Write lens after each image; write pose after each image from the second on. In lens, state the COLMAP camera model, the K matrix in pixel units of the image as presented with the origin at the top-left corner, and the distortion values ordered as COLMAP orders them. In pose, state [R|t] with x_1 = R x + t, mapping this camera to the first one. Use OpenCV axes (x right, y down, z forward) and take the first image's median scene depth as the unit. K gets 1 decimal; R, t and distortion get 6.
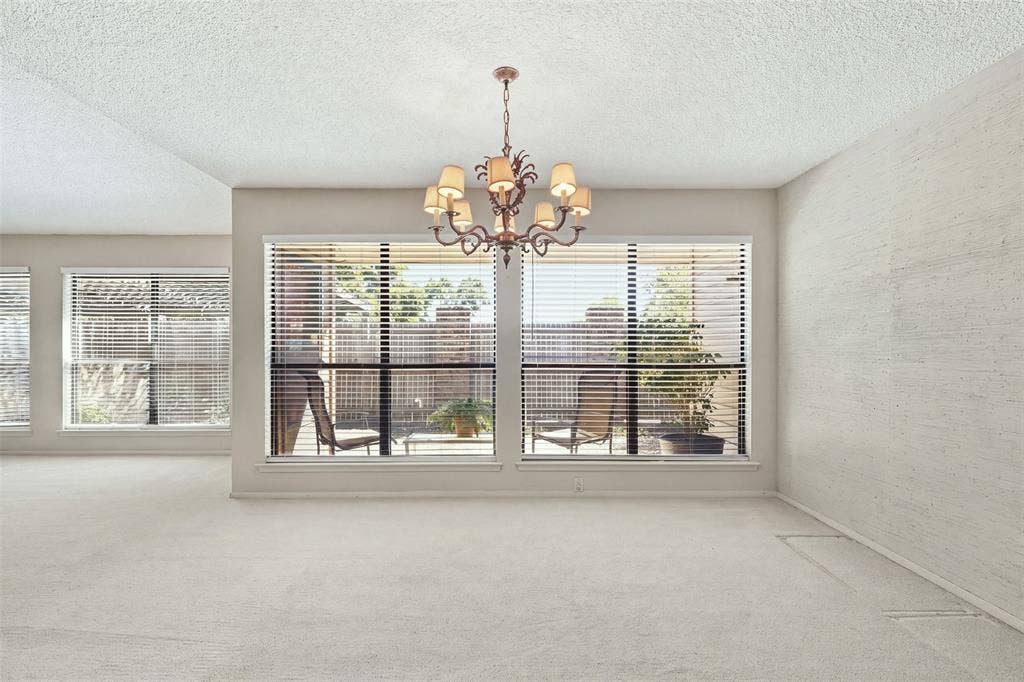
lens RADIAL K [[461.1, 0, 512.0], [0, 461.1, 341.0], [0, 0, 1]] dist [0.000484, 0.000082]
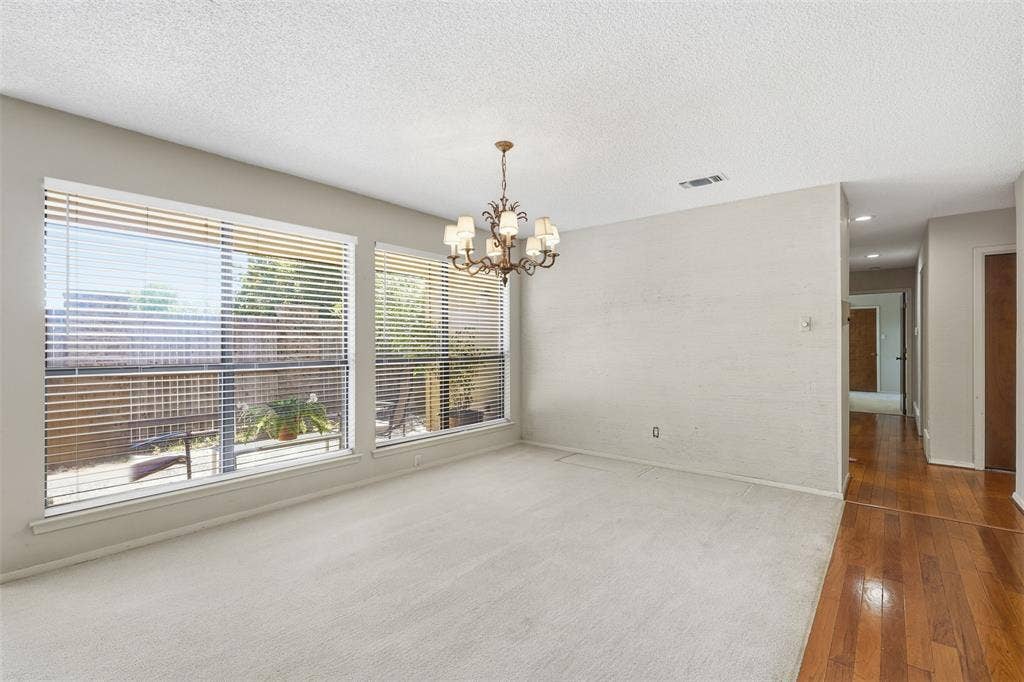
lens RADIAL K [[482.8, 0, 514.0], [0, 482.8, 331.9], [0, 0, 1]] dist [0.013770, -0.000248]
pose [[0.665151, 0.003300, 0.746702, -0.615713], [0.005633, 0.999940, -0.009437, -0.002841], [-0.746688, 0.010483, 0.665092, -0.003543]]
